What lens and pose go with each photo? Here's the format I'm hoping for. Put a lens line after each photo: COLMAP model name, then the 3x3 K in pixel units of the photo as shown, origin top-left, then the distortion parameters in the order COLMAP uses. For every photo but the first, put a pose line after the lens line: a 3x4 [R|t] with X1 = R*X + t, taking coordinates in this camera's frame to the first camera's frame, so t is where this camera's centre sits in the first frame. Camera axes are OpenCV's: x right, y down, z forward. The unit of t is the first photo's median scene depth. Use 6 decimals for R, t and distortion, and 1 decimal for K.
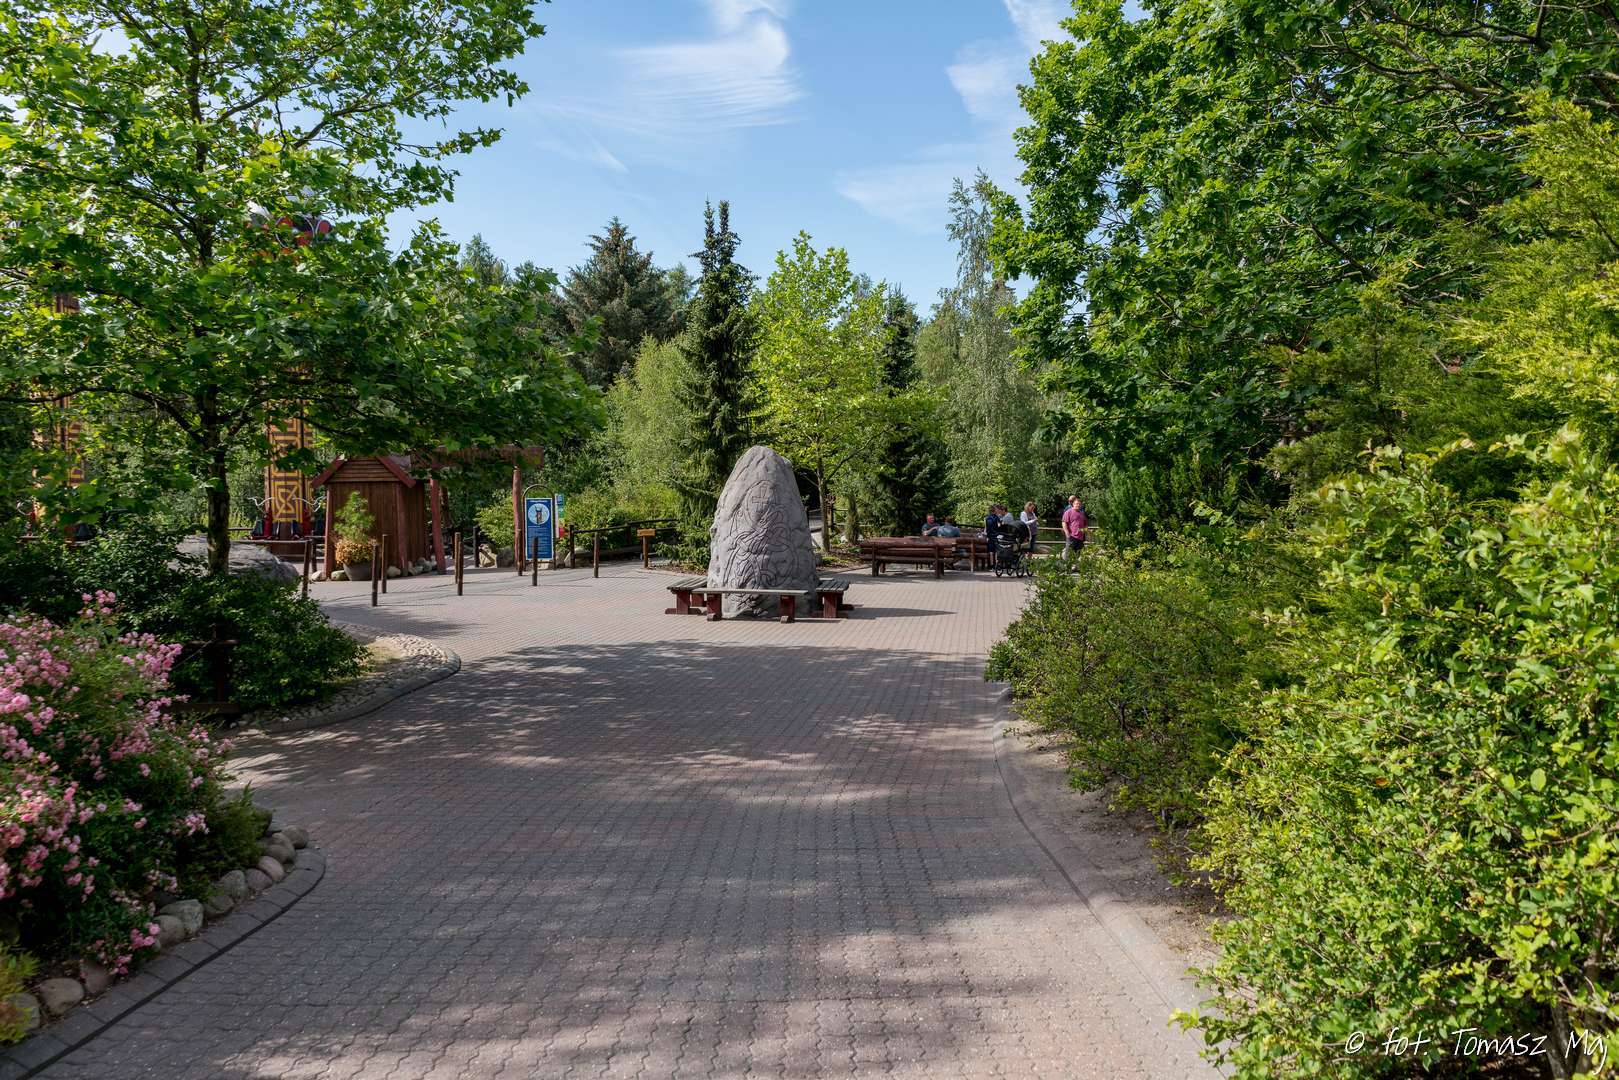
lens RADIAL K [[1279.9, 0, 804.3], [0, 1279.9, 537.3], [0, 0, 1]] dist [0.001540, -0.000072]
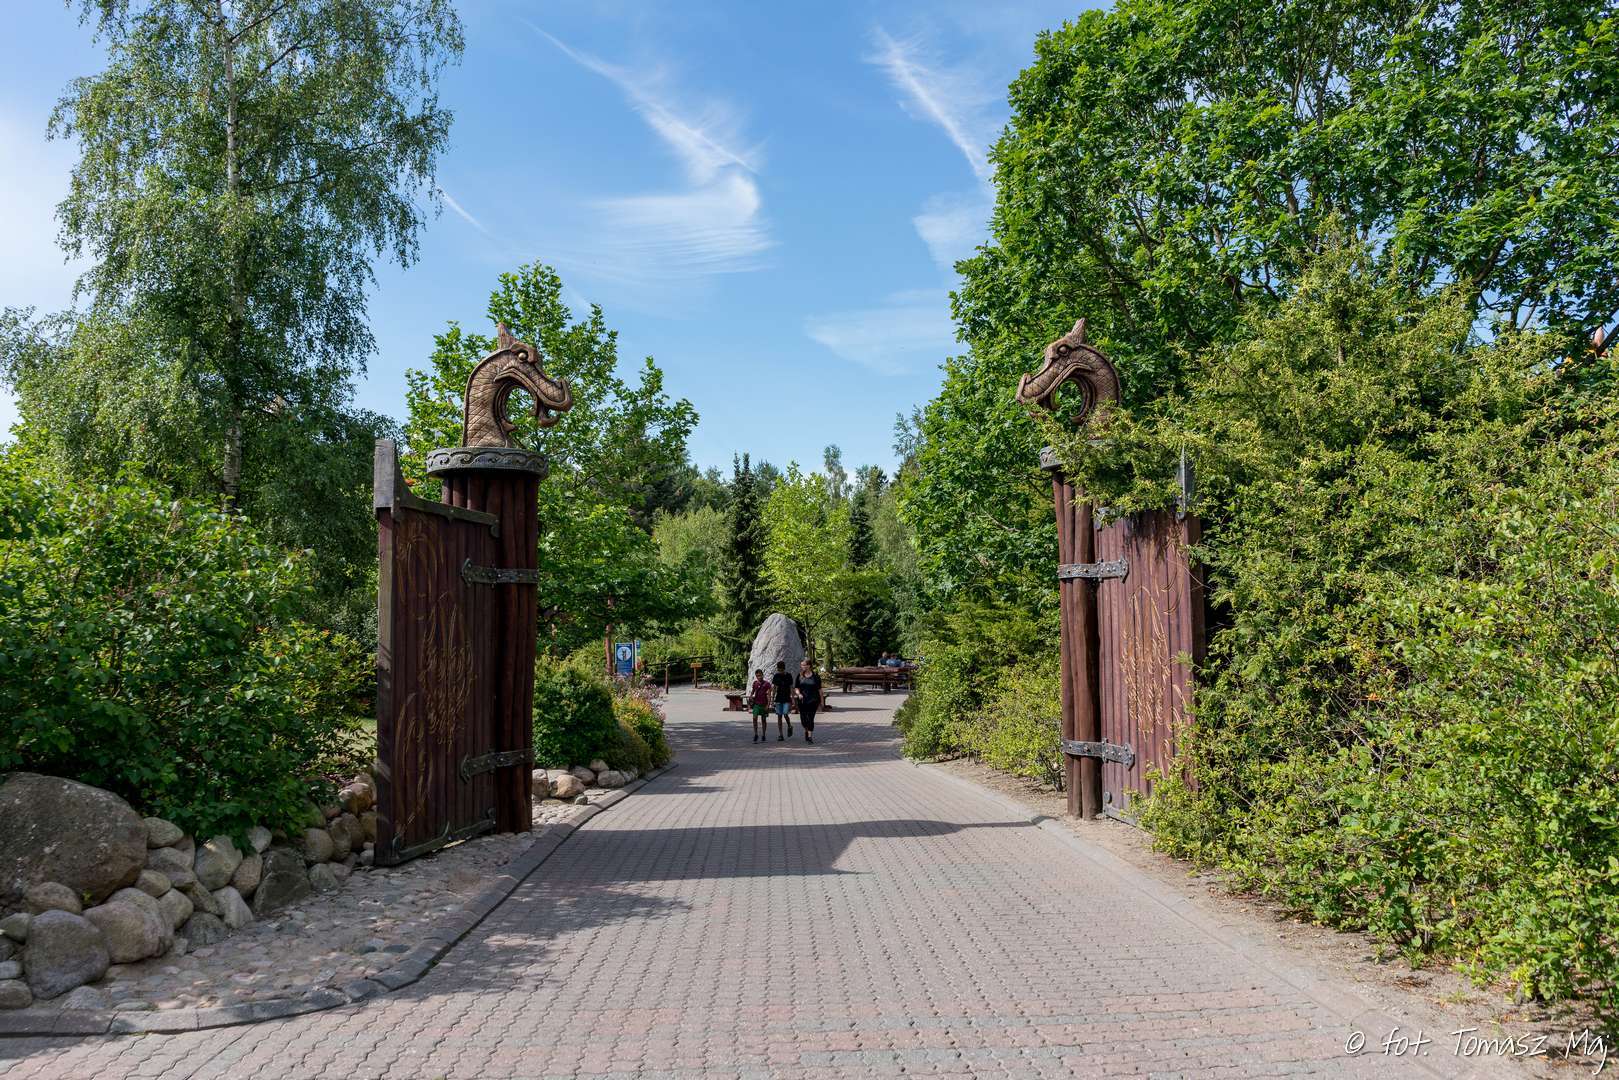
lens RADIAL K [[1279.9, 0, 809.9], [0, 1279.9, 530.2], [0, 0, 1]] dist [0.001540, -0.000072]
pose [[0.999643, -0.004755, 0.026305, -0.023884], [0.007660, 0.993741, -0.111442, 0.007114], [-0.025611, 0.111604, 0.993423, -0.505972]]
